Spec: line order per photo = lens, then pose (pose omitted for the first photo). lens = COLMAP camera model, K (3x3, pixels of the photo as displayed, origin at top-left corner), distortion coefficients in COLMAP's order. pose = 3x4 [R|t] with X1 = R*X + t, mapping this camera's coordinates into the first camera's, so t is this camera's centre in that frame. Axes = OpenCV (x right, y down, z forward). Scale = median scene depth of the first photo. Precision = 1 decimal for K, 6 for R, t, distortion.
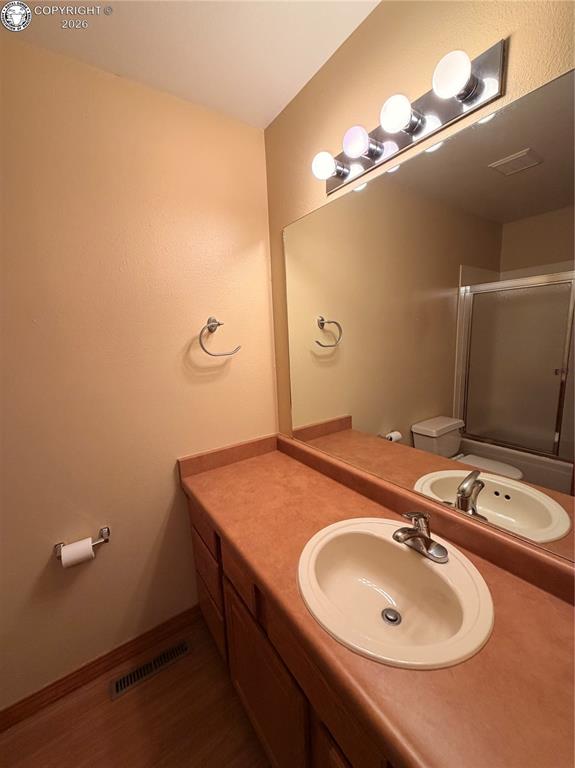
lens RADIAL K [[305.0, 0, 287.5], [0, 305.0, 384.0], [0, 0, 1]] dist [0.001787, -0.000281]
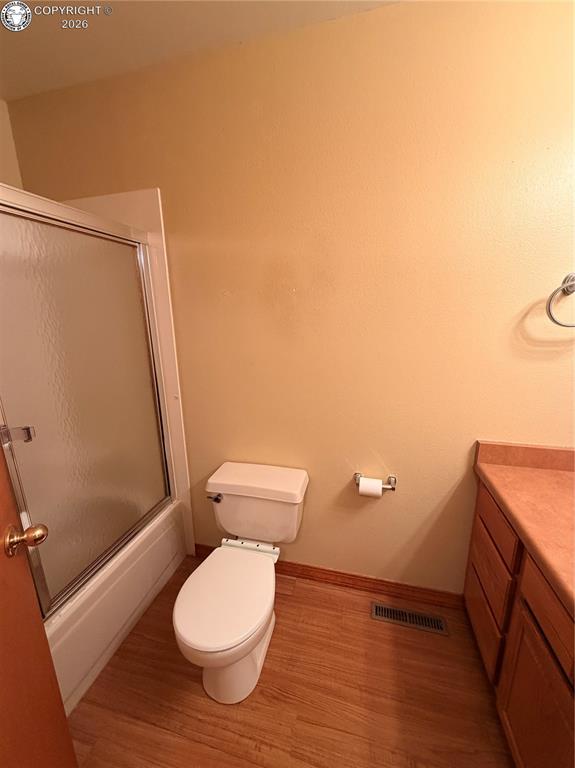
lens RADIAL K [[305.0, 0, 287.5], [0, 305.0, 384.0], [0, 0, 1]] dist [0.001787, -0.000281]
pose [[0.656994, 0.213822, -0.722938, -0.121574], [-0.138502, 0.976848, 0.163052, 0.018294], [0.741064, -0.006996, 0.671398, -0.011097]]
